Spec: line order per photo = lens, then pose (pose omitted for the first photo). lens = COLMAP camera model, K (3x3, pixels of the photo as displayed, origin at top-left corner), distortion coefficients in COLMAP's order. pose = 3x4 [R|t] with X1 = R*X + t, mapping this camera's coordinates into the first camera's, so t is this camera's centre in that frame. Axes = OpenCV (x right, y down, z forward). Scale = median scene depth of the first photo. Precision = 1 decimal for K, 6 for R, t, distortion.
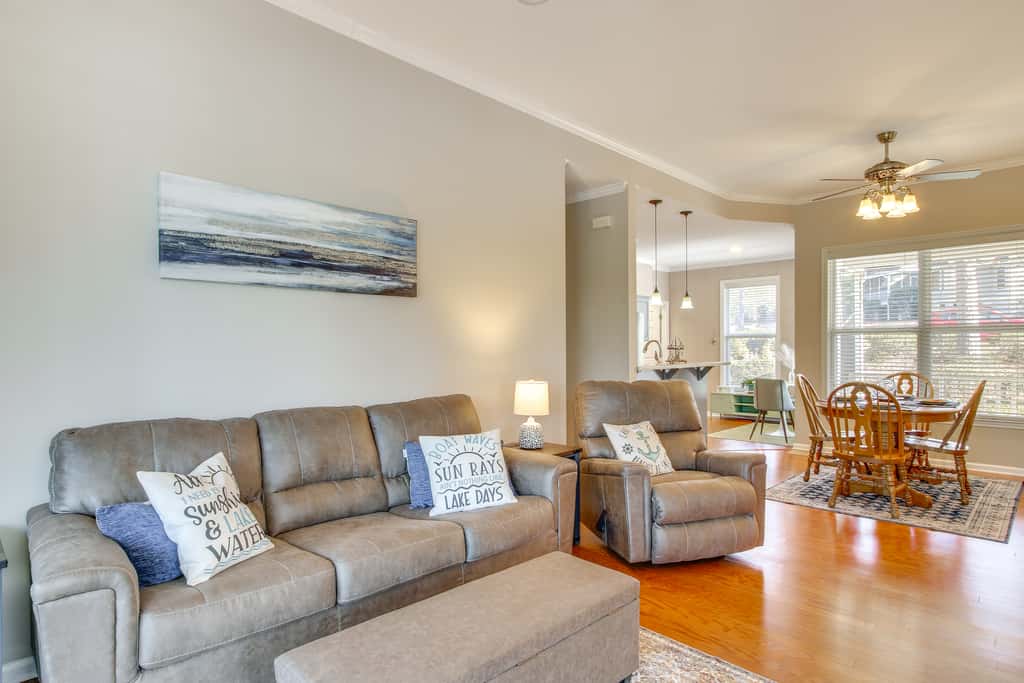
lens RADIAL K [[554.2, 0, 507.3], [0, 554.2, 341.7], [0, 0, 1]] dist [-0.015349, 0.001562]
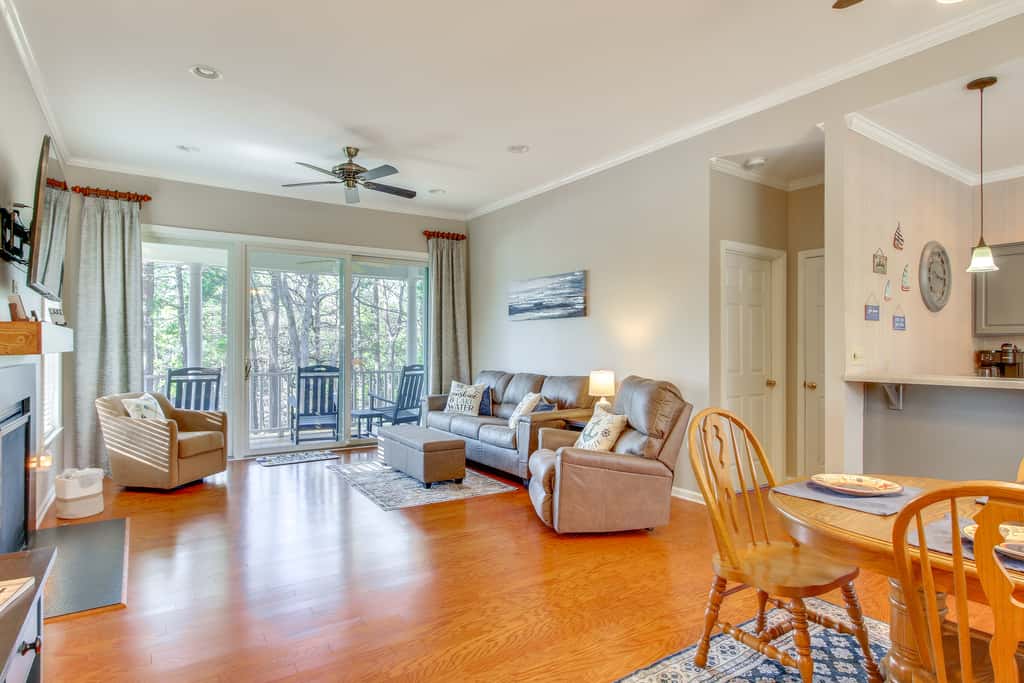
lens RADIAL K [[552.5, 0, 506.1], [0, 552.5, 348.6], [0, 0, 1]] dist [-0.015831, 0.000937]
pose [[-0.189552, 0.004550, -0.981860, 1.119544], [0.004603, 0.999982, 0.003745, 0.005652], [0.981860, -0.003810, -0.189570, 0.807268]]
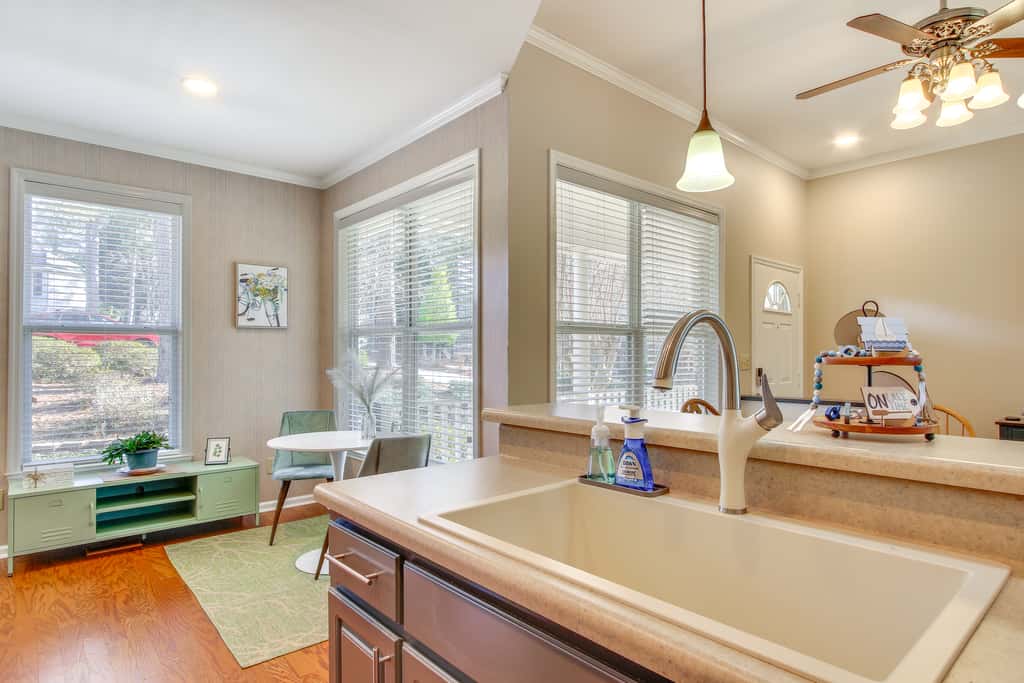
lens RADIAL K [[567.8, 0, 512.6], [0, 567.8, 344.0], [0, 0, 1]] dist [-0.002477, -0.002079]
pose [[0.059954, 0.016716, 0.998061, 0.116471], [-0.009618, 0.999823, -0.016167, 0.009095], [-0.998155, -0.008630, 0.060104, 1.460857]]
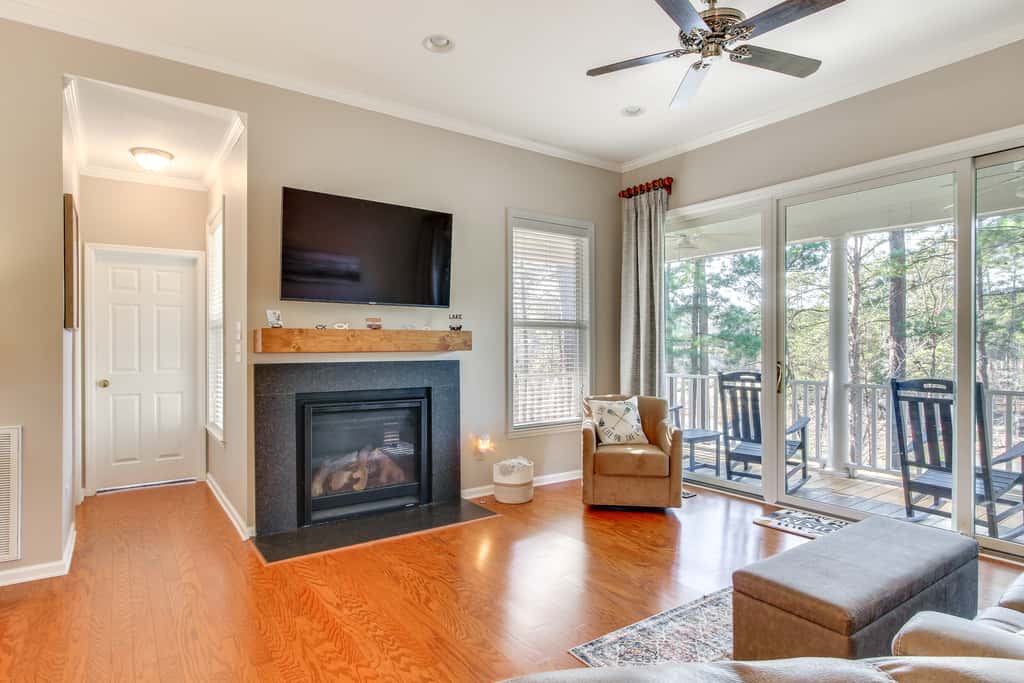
lens RADIAL K [[552.5, 0, 506.1], [0, 552.5, 348.6], [0, 0, 1]] dist [-0.015831, 0.000937]
pose [[-0.986331, 0.003272, 0.164743, 0.217331], [0.002782, 0.999991, -0.003205, 0.010320], [-0.164752, -0.002703, -0.986331, 0.929326]]
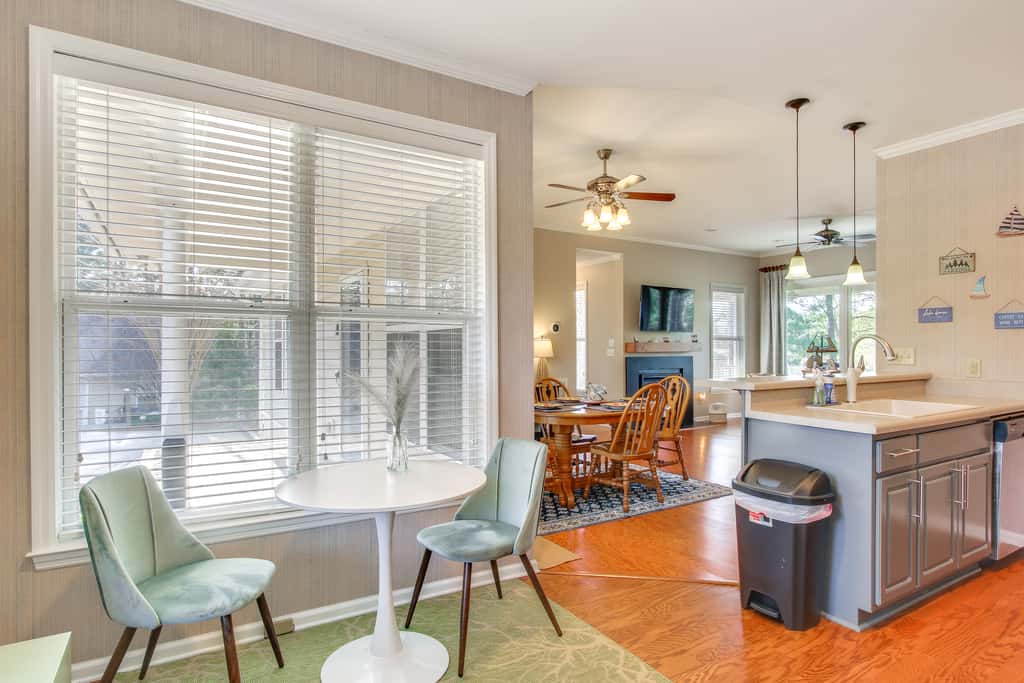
lens RADIAL K [[552.5, 0, 506.1], [0, 552.5, 348.6], [0, 0, 1]] dist [-0.015831, 0.000937]
pose [[-0.971568, 0.004046, 0.236725, 0.652122], [0.002095, 0.999962, -0.008494, 0.015871], [-0.236751, -0.007757, -0.971539, 2.170196]]
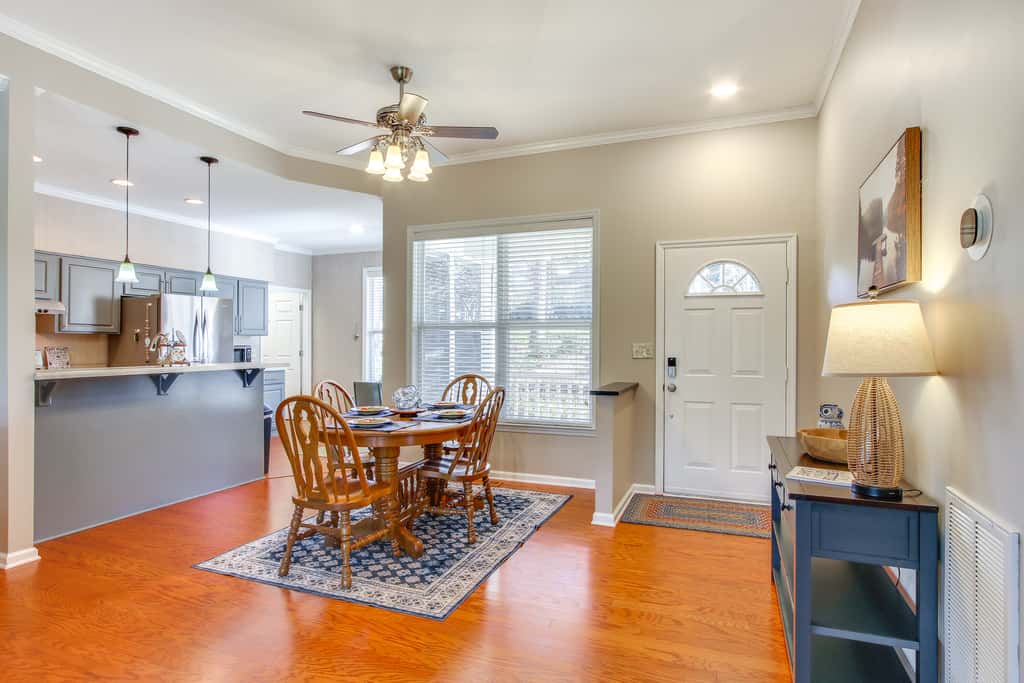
lens RADIAL K [[554.2, 0, 507.3], [0, 554.2, 341.7], [0, 0, 1]] dist [-0.015349, 0.001562]
pose [[0.917096, 0.003257, 0.398654, 0.540387], [-0.006927, 0.999946, 0.007766, -0.003605], [-0.398607, -0.009884, 0.917069, 0.234325]]
